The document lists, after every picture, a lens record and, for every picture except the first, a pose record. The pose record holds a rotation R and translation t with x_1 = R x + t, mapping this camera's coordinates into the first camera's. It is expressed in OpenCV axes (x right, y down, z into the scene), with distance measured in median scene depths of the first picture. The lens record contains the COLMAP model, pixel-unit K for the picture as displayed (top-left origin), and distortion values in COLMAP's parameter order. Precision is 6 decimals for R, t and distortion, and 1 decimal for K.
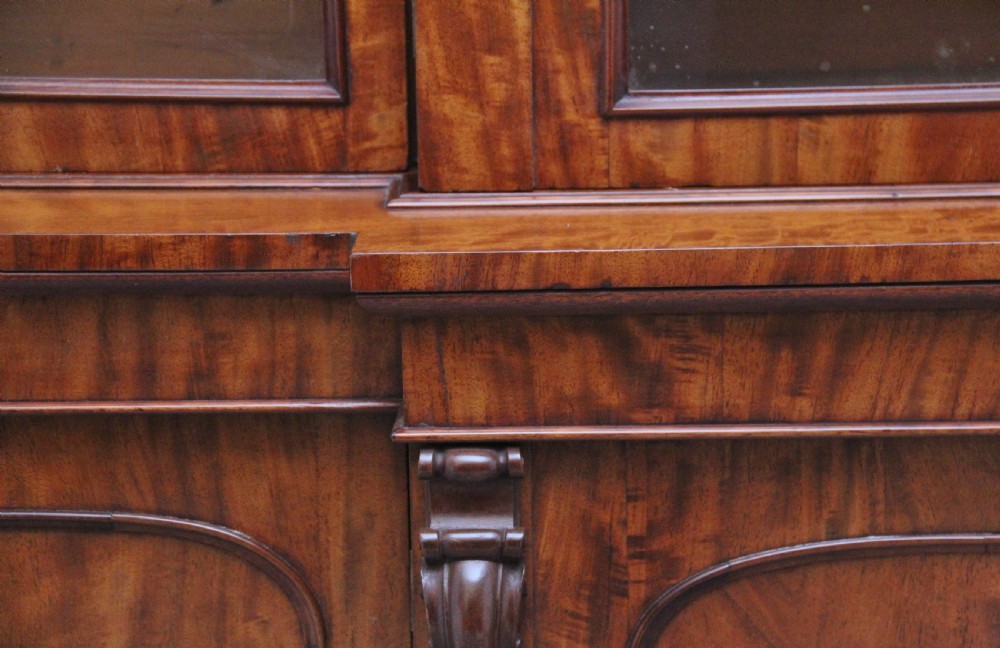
lens RADIAL K [[2461.6, 0, 510.9], [0, 2461.6, 323.8], [0, 0, 1]] dist [0.365284, 0.283496]
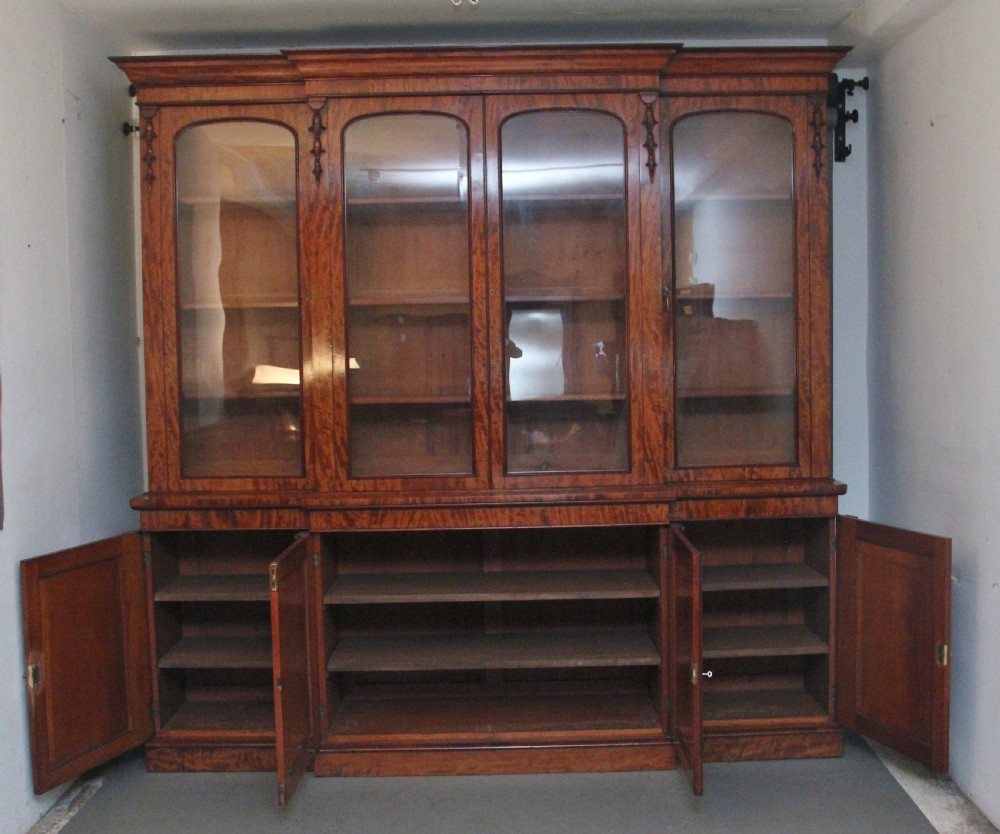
lens RADIAL K [[1334.8, 0, 500.8], [0, 1334.8, 461.0], [0, 0, 1]] dist [-0.141472, 0.109600]
pose [[0.999967, -0.002670, 0.007726, 0.382612], [0.003694, 0.990736, -0.135753, 0.307705], [-0.007292, 0.135777, 0.990713, -2.165759]]
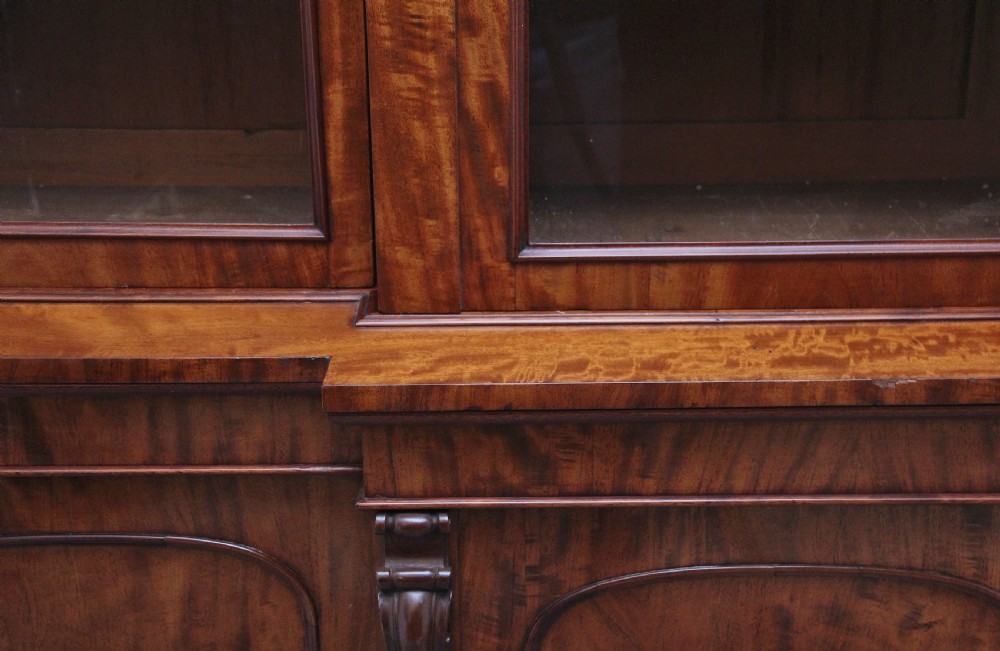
lens RADIAL K [[1500.5, 0, 513.8], [0, 1500.5, 327.1], [0, 0, 1]] dist [0.041545, 0.469675]
pose [[0.999936, 0.002541, 0.010995, 0.030508], [-0.003756, 0.993708, 0.111941, -0.145115], [-0.010641, -0.111975, 0.993654, 0.161047]]
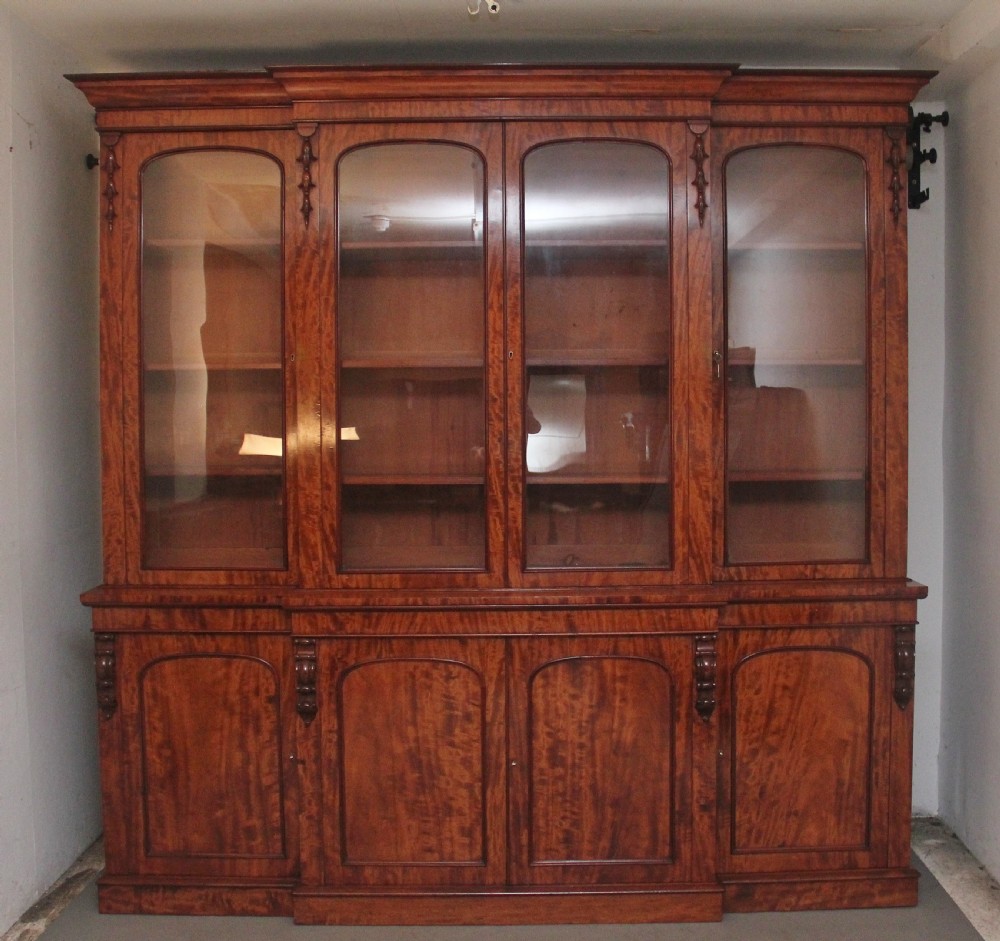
lens RADIAL K [[1373.7, 0, 504.6], [0, 1373.7, 501.9], [0, 0, 1]] dist [-0.170697, 0.115528]
pose [[0.999956, 0.009335, 0.000823, 0.375011], [-0.009095, 0.987901, -0.154819, 0.198004], [-0.002258, 0.154804, 0.987943, -1.752107]]
